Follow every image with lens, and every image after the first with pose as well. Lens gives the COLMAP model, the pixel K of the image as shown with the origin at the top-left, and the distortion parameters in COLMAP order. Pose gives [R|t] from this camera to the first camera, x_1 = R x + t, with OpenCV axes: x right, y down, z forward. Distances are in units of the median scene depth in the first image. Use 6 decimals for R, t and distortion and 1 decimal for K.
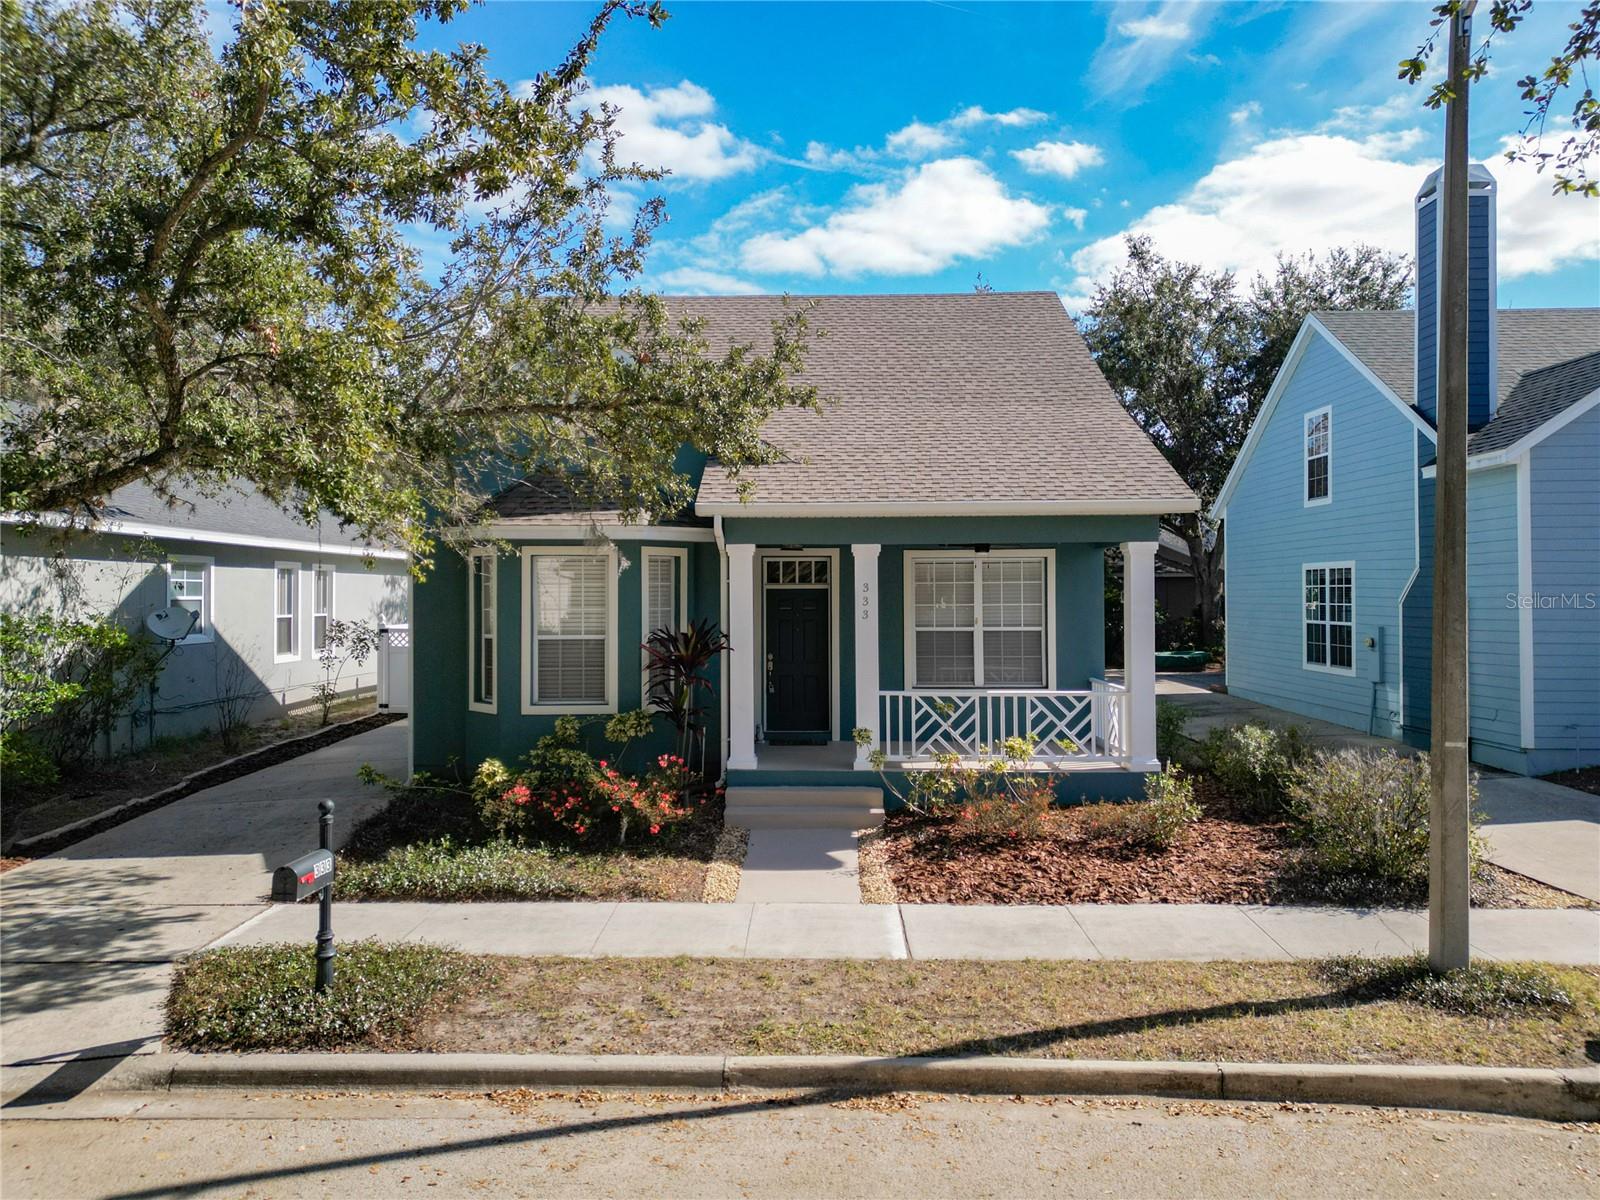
lens RADIAL K [[1126.5, 0, 795.1], [0, 1126.5, 586.2], [0, 0, 1]] dist [-0.030751, -0.008545]
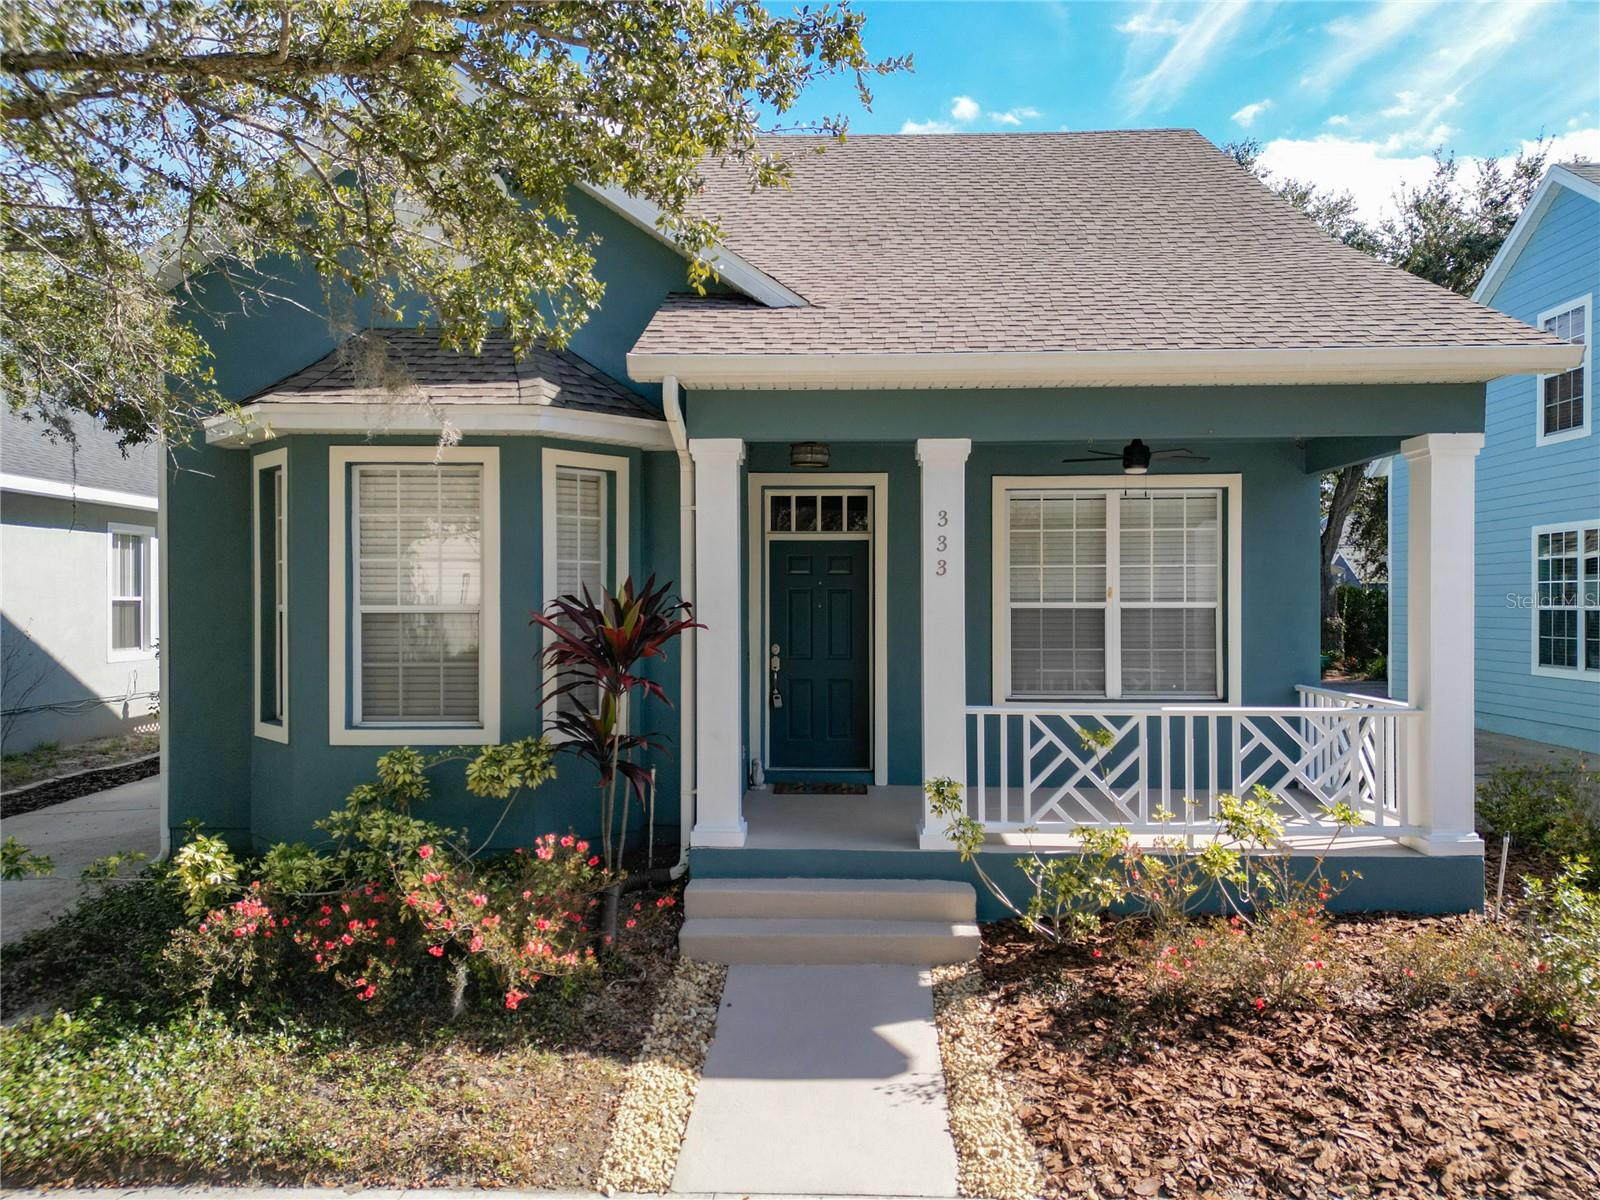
lens RADIAL K [[1126.5, 0, 802.0], [0, 1126.5, 606.4], [0, 0, 1]] dist [-0.030751, -0.008545]
pose [[0.999859, 0.002638, -0.016573, 0.003124], [-0.002480, 0.999951, 0.009540, 0.038978], [0.016598, -0.009497, 0.999817, 0.447308]]
